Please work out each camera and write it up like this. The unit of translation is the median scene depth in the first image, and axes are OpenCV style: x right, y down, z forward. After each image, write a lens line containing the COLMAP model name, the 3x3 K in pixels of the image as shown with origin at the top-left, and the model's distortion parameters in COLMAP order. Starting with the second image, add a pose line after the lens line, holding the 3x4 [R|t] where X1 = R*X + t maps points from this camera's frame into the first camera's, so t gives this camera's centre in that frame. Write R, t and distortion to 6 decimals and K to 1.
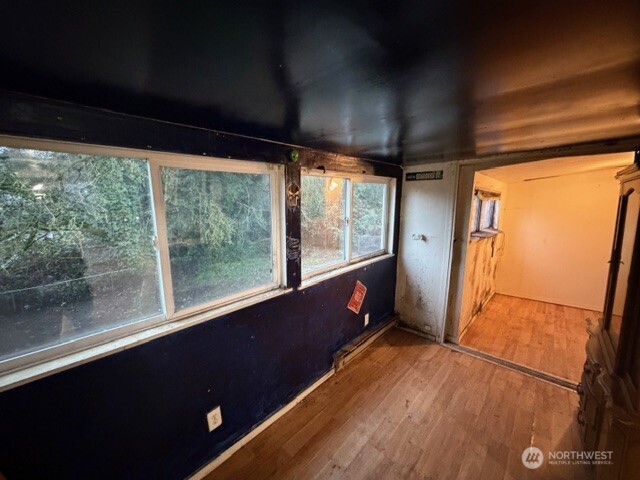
lens RADIAL K [[255.4, 0, 317.0], [0, 255.4, 240.4], [0, 0, 1]] dist [-0.001124, 0.000094]
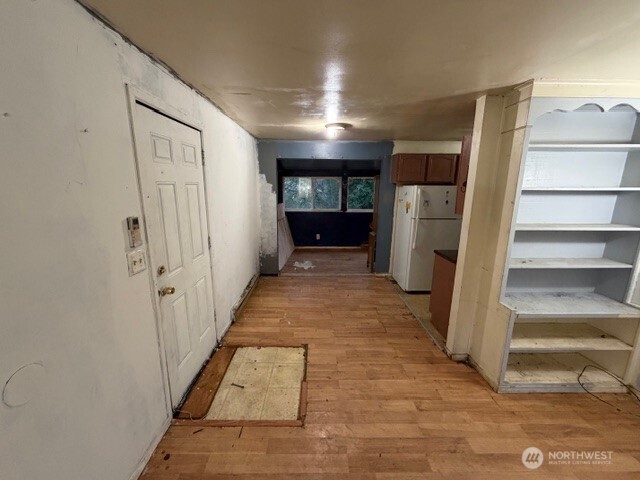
lens RADIAL K [[255.4, 0, 317.0], [0, 255.4, 240.4], [0, 0, 1]] dist [-0.001124, 0.000094]
pose [[0.686320, 0.155396, -0.710504, 2.277859], [-0.132417, 0.987278, 0.088020, 0.330602], [0.715143, 0.033673, 0.698166, -1.729462]]
